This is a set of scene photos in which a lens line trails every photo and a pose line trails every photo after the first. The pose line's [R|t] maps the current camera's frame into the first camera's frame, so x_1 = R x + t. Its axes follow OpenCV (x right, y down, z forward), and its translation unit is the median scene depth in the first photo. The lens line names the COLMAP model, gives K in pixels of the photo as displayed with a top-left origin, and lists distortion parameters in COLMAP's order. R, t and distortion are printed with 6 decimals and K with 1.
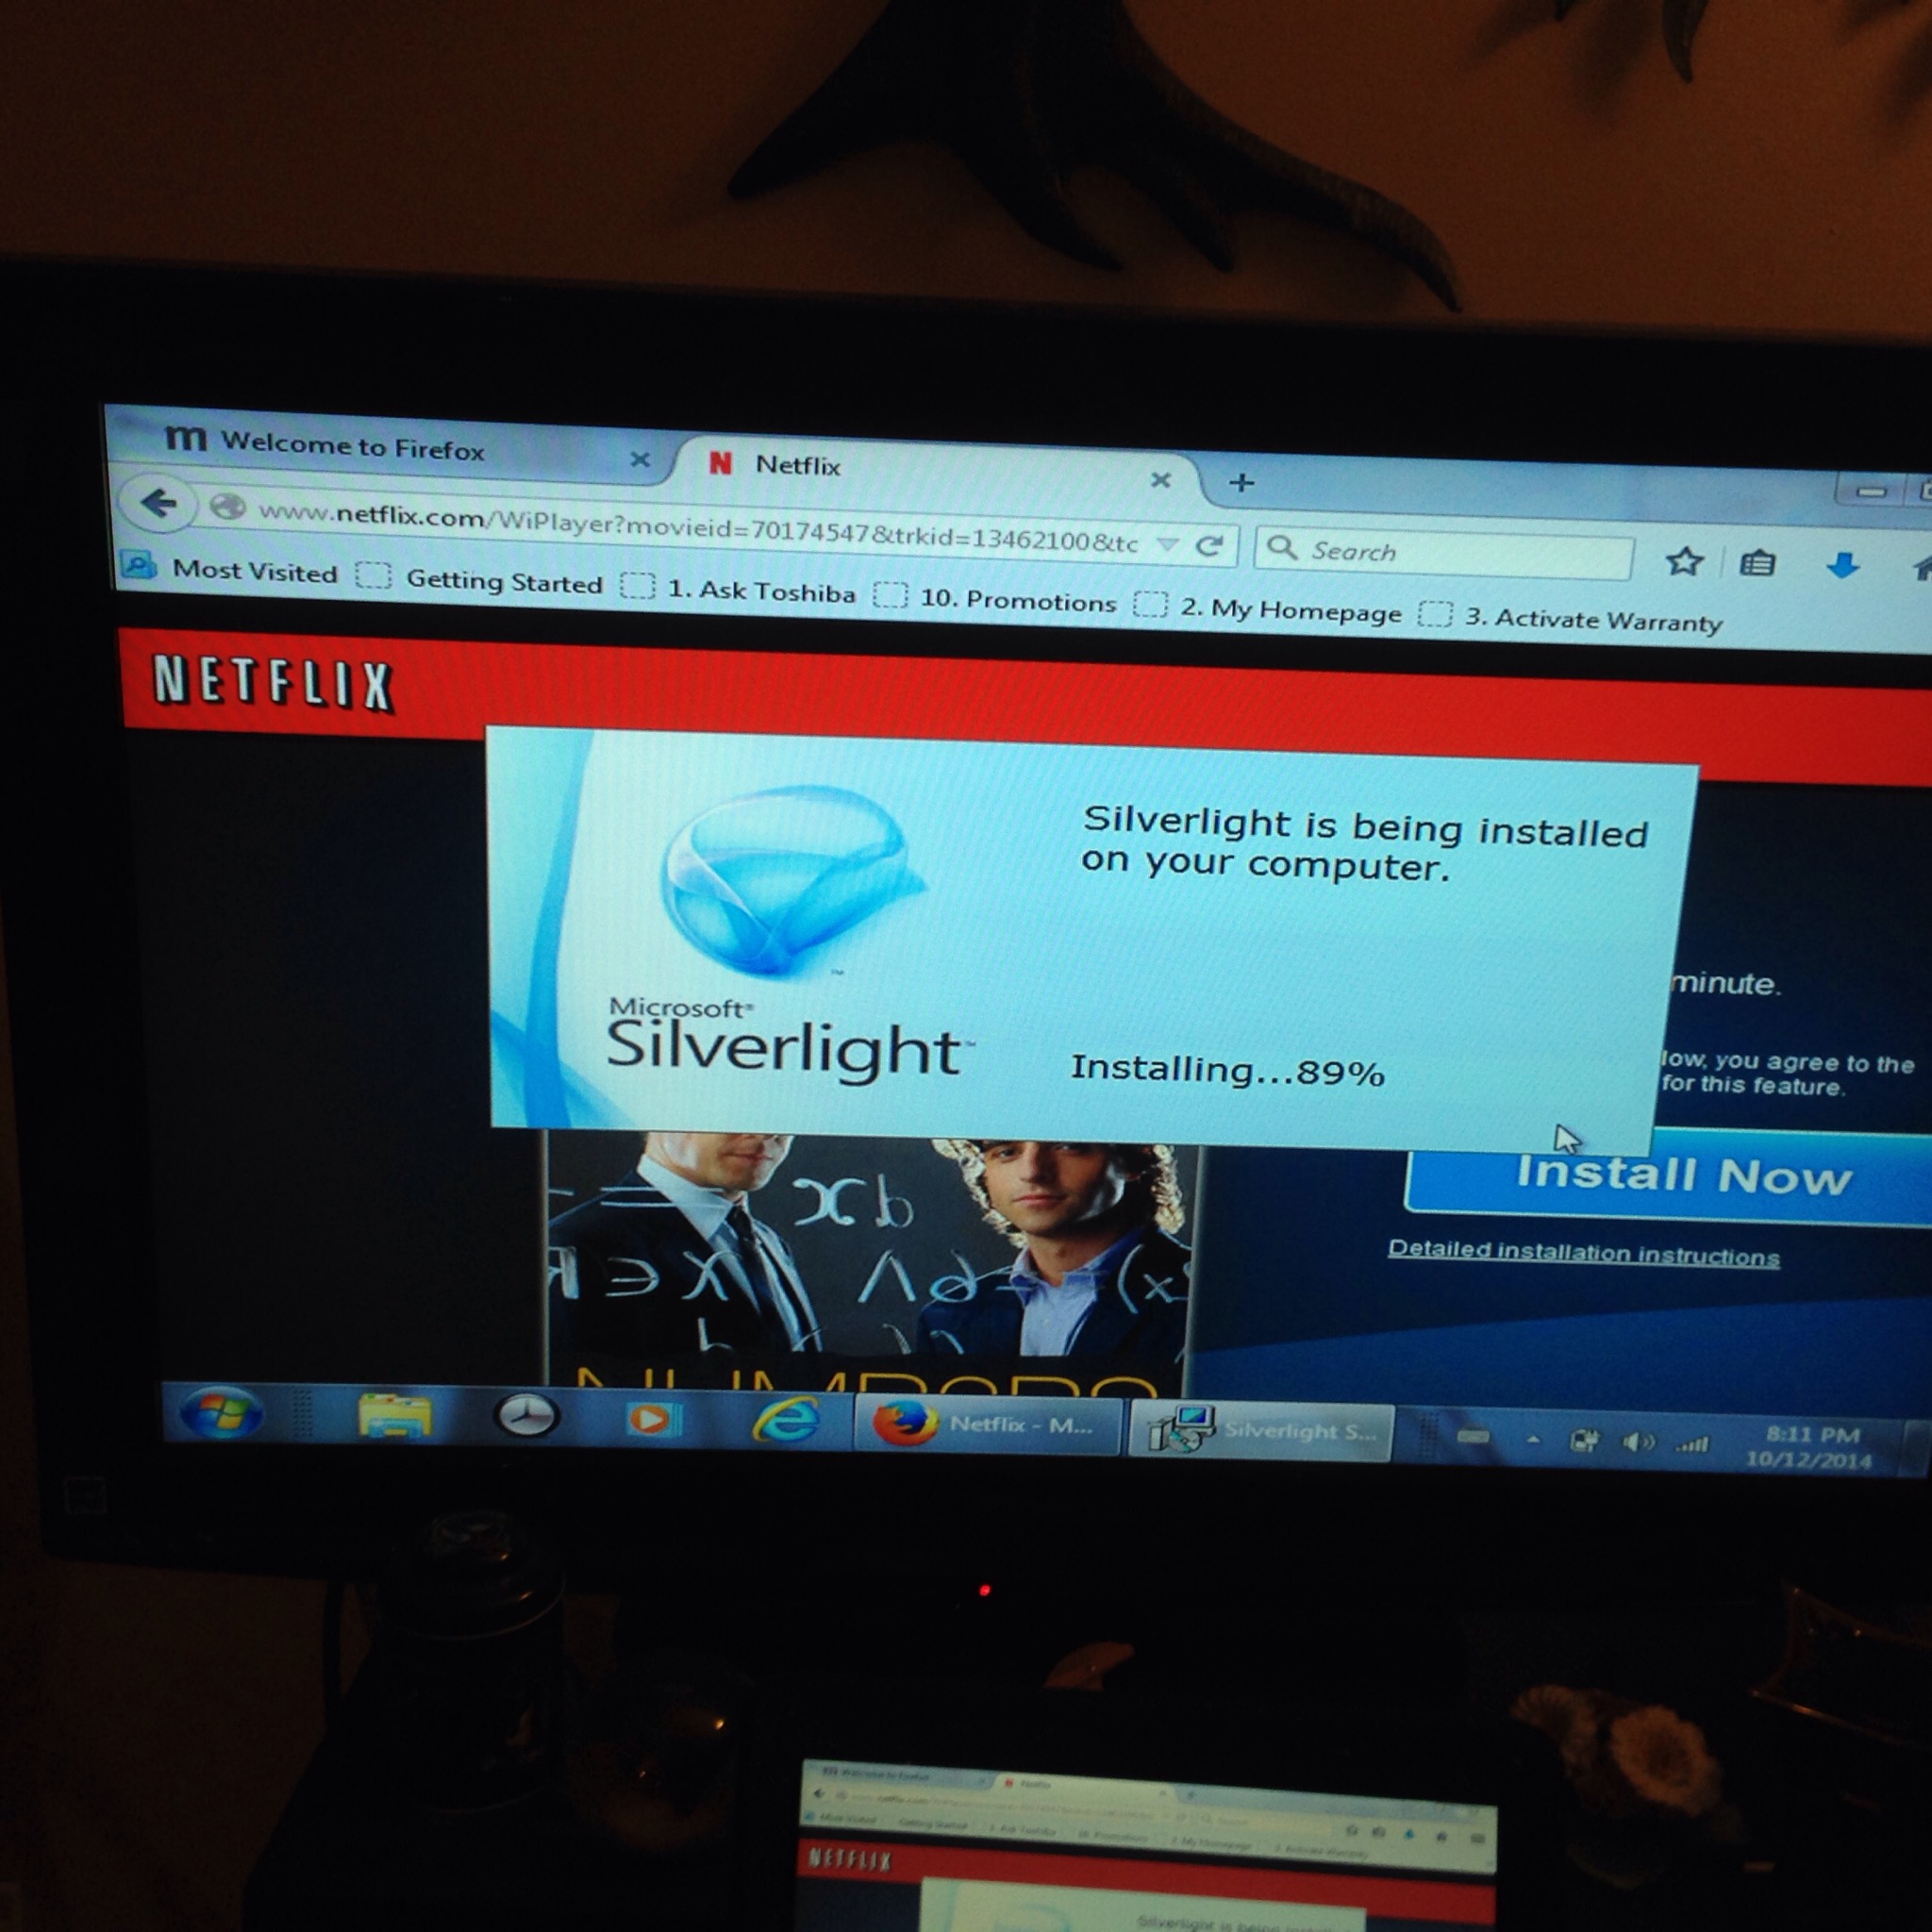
lens RADIAL K [[2447.0, 0, 972.2], [0, 2447.0, 986.8], [0, 0, 1]] dist [0.041915, 0.000000]
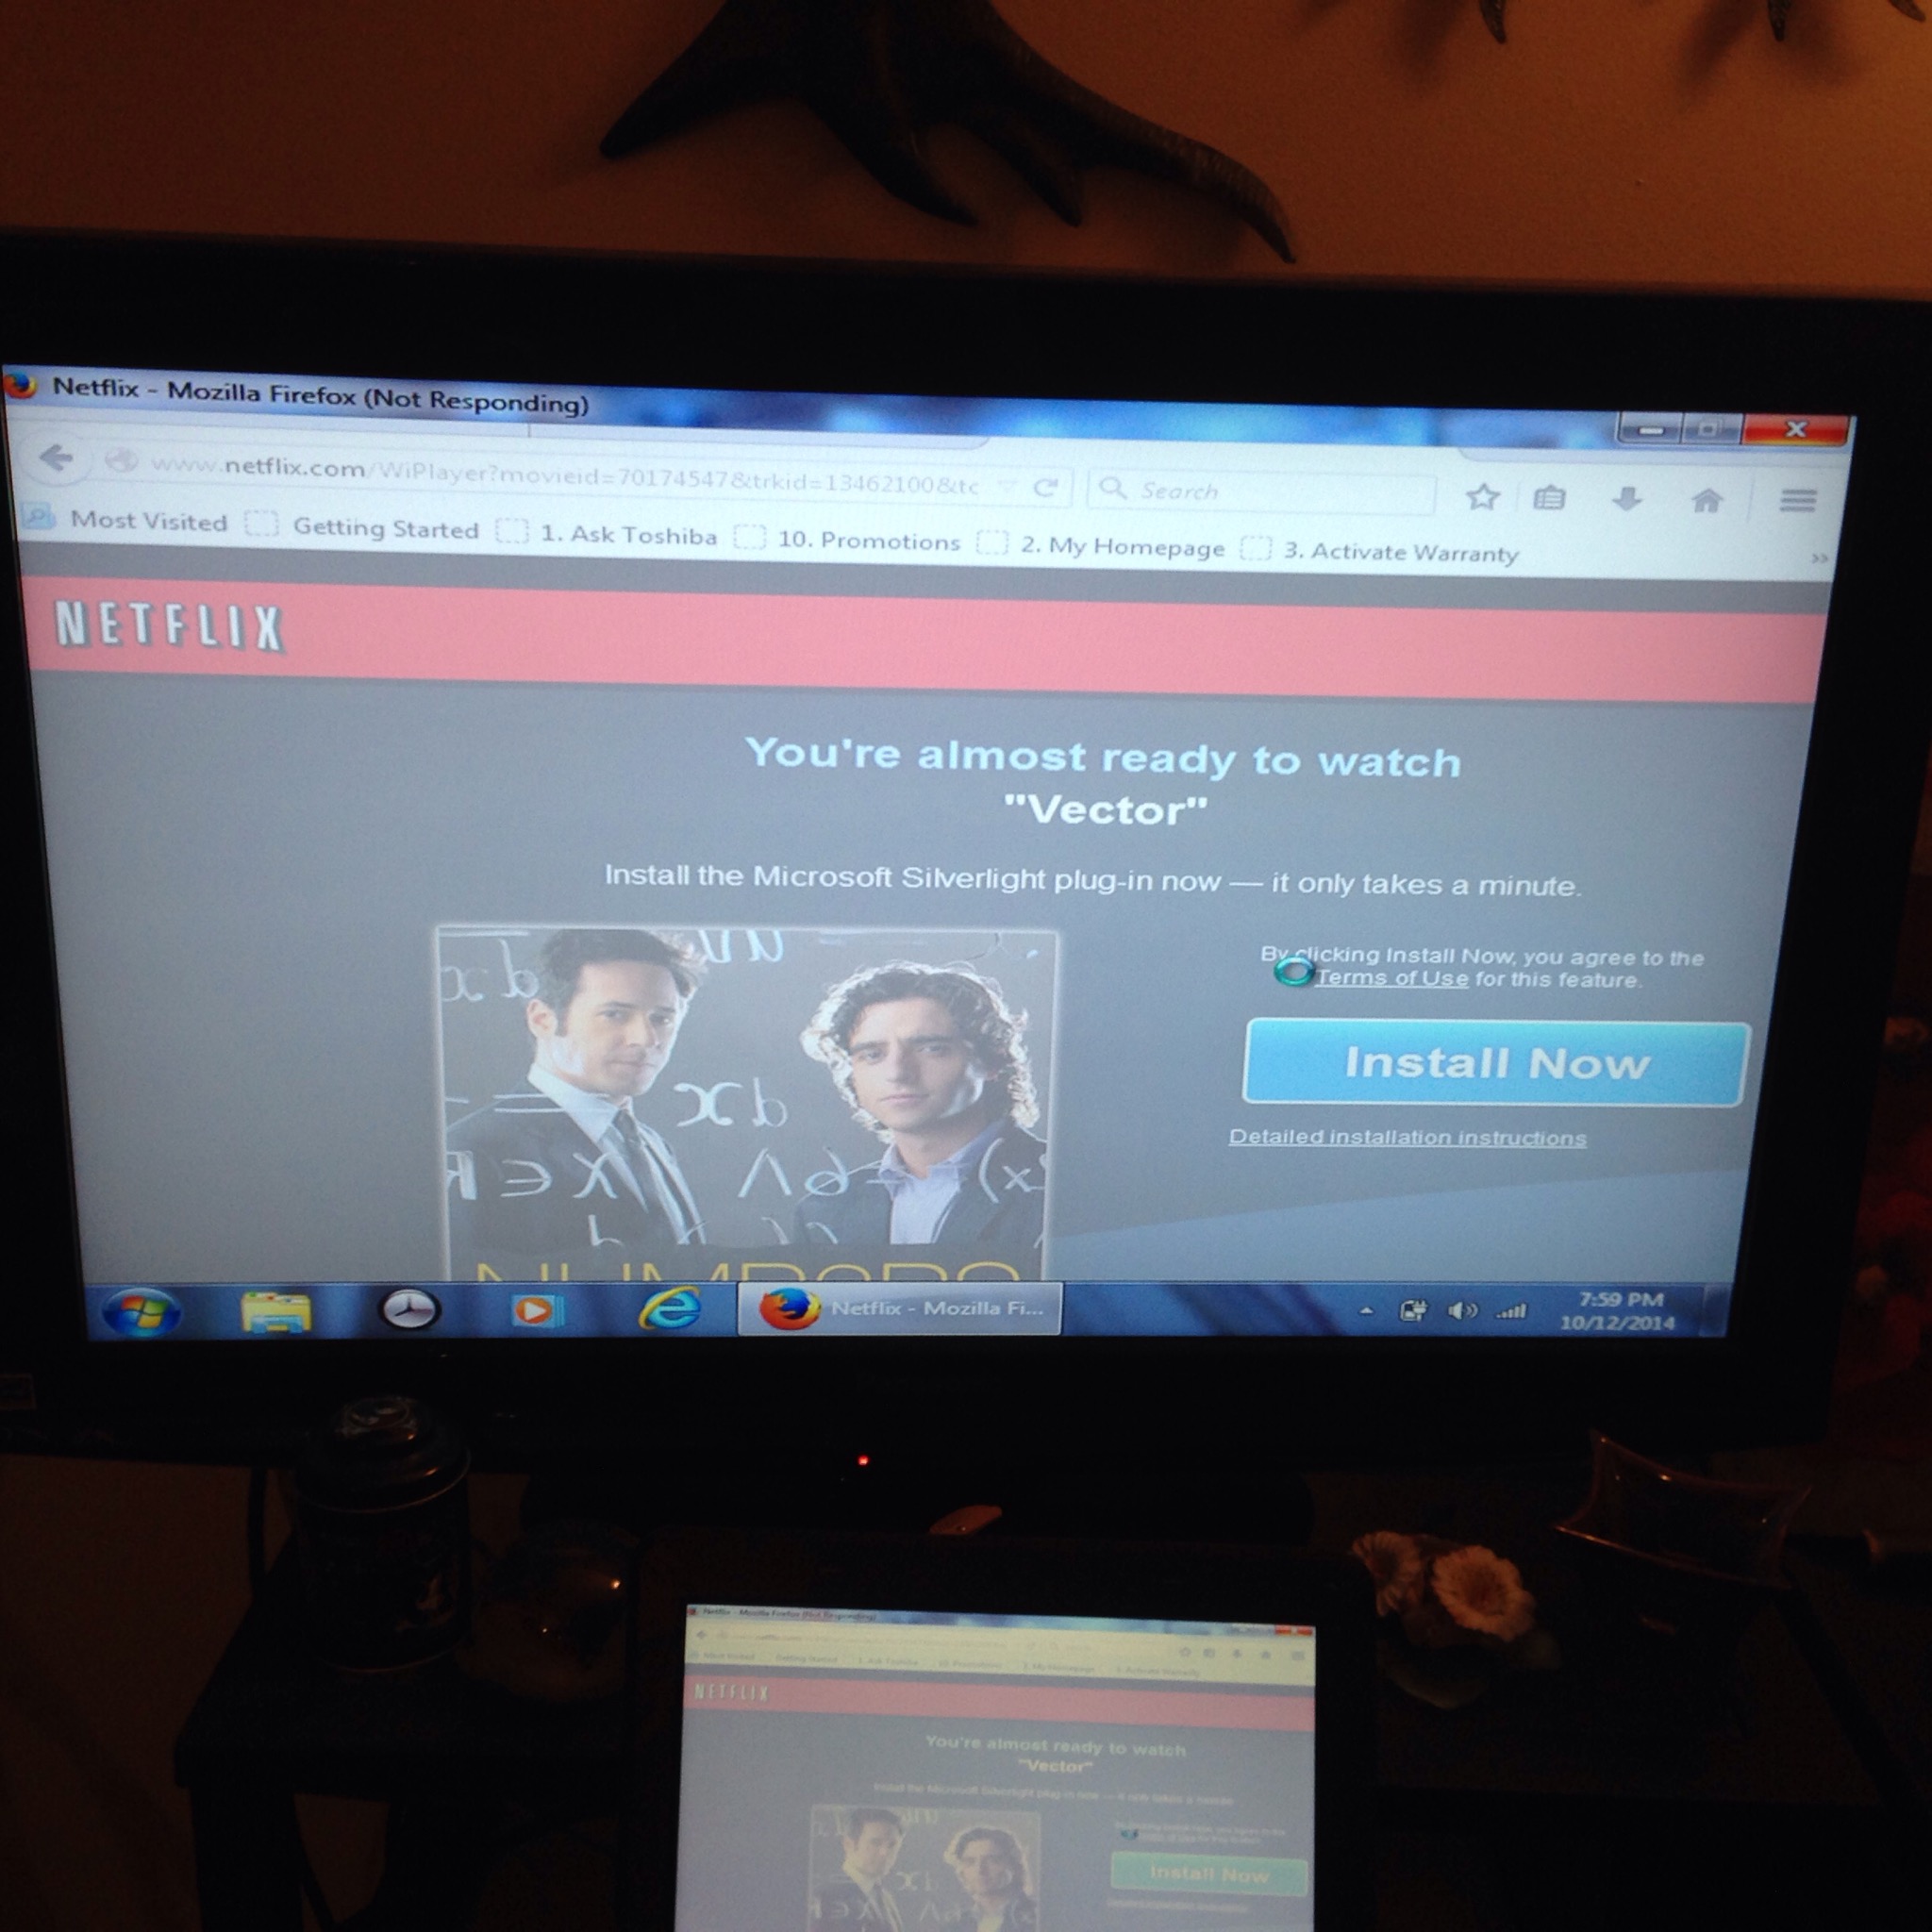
lens RADIAL K [[2447.0, 0, 999.6], [0, 2447.0, 1006.1], [0, 0, 1]] dist [0.041915, 0.000000]
pose [[0.999130, -0.020033, 0.036581, 0.031007], [0.018917, 0.999353, 0.030594, 0.014165], [-0.037170, -0.029875, 0.998862, -0.079852]]
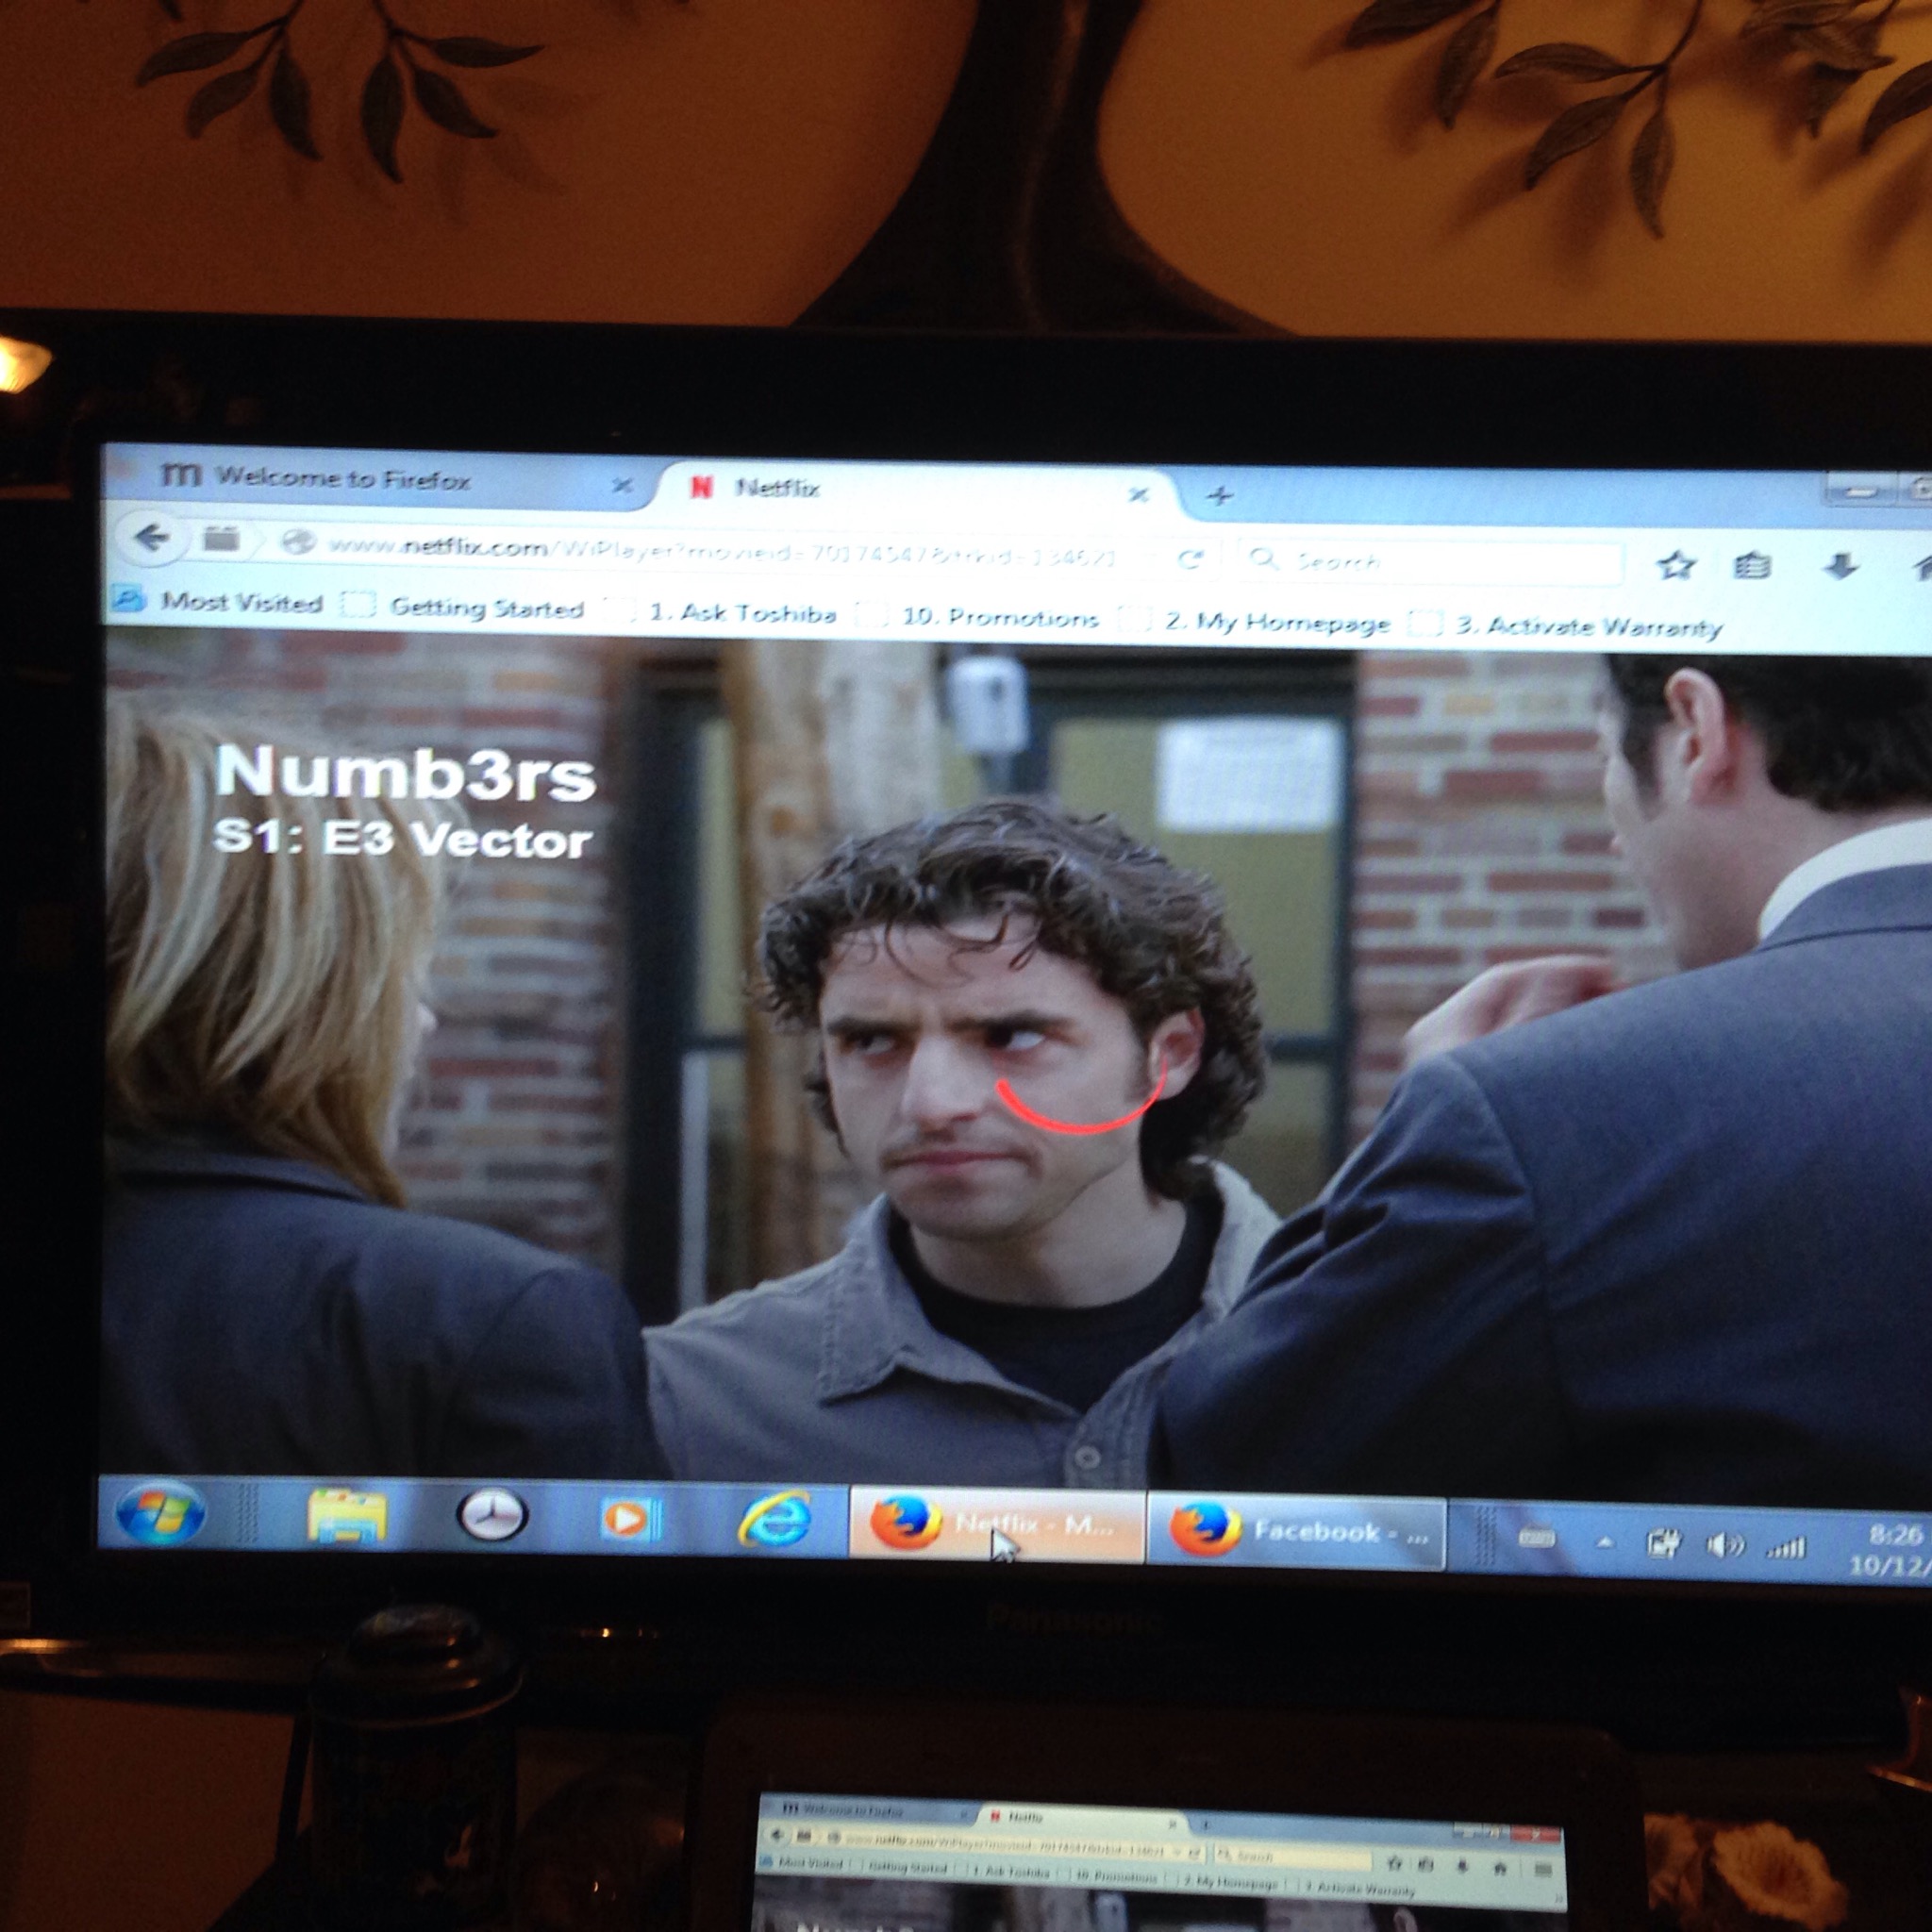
lens RADIAL K [[2447.0, 0, 978.4], [0, 2447.0, 968.8], [0, 0, 1]] dist [0.041915, 0.000000]
pose [[0.998773, -0.025023, -0.042734, 0.046547], [0.013240, 0.966462, -0.256467, 0.224216], [0.047718, 0.255587, 0.965608, 0.073526]]
